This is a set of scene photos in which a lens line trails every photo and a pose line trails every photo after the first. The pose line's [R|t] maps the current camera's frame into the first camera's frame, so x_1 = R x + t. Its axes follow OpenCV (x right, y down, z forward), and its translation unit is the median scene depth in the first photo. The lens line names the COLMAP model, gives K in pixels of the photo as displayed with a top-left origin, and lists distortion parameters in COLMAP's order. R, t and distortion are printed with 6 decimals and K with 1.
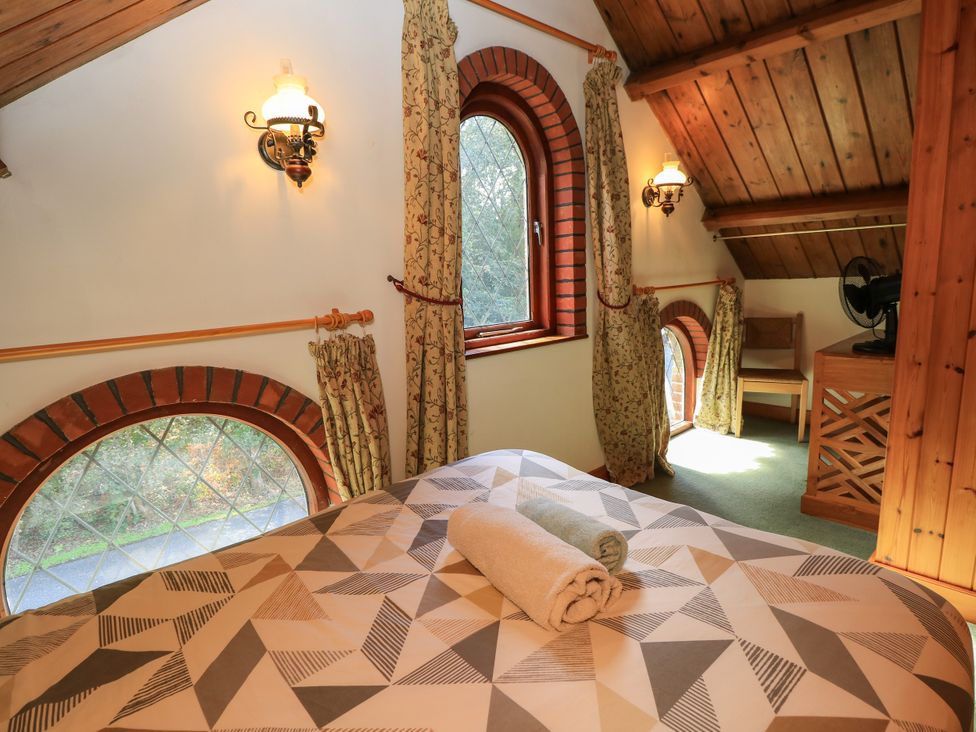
lens RADIAL K [[509.6, 0, 488.8], [0, 509.6, 372.6], [0, 0, 1]] dist [-0.010912, -0.007743]
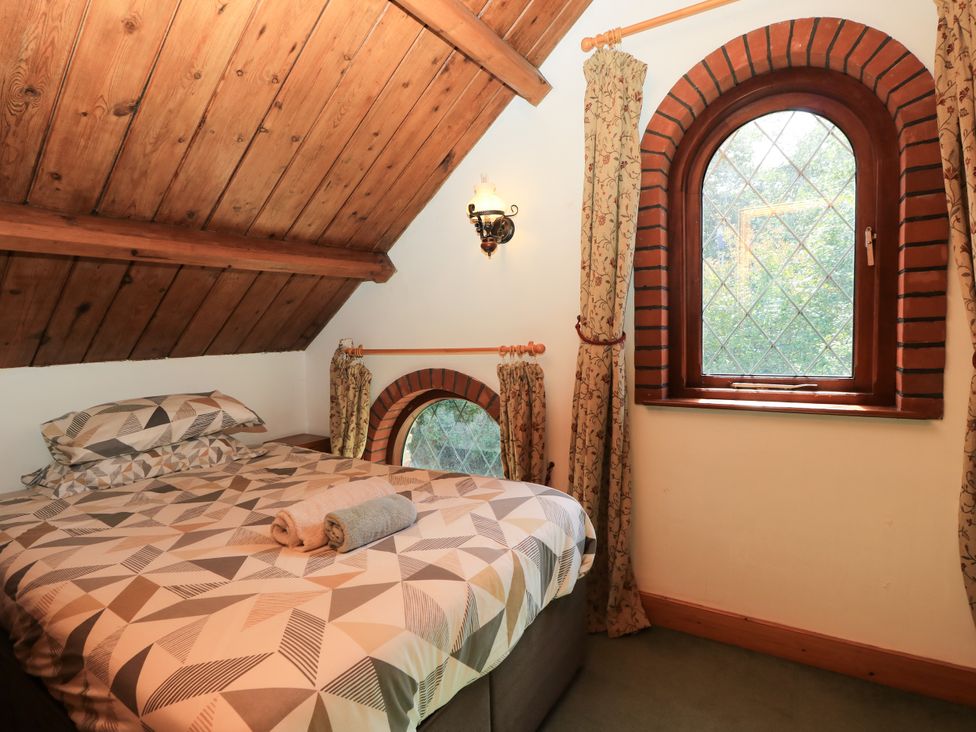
lens RADIAL K [[509.6, 0, 488.9], [0, 509.6, 365.8], [0, 0, 1]] dist [-0.010912, -0.007743]
pose [[0.268330, 0.101333, -0.957983, 1.252830], [-0.161020, 0.985180, 0.059109, -0.170125], [0.949775, 0.138394, 0.280670, 0.759925]]
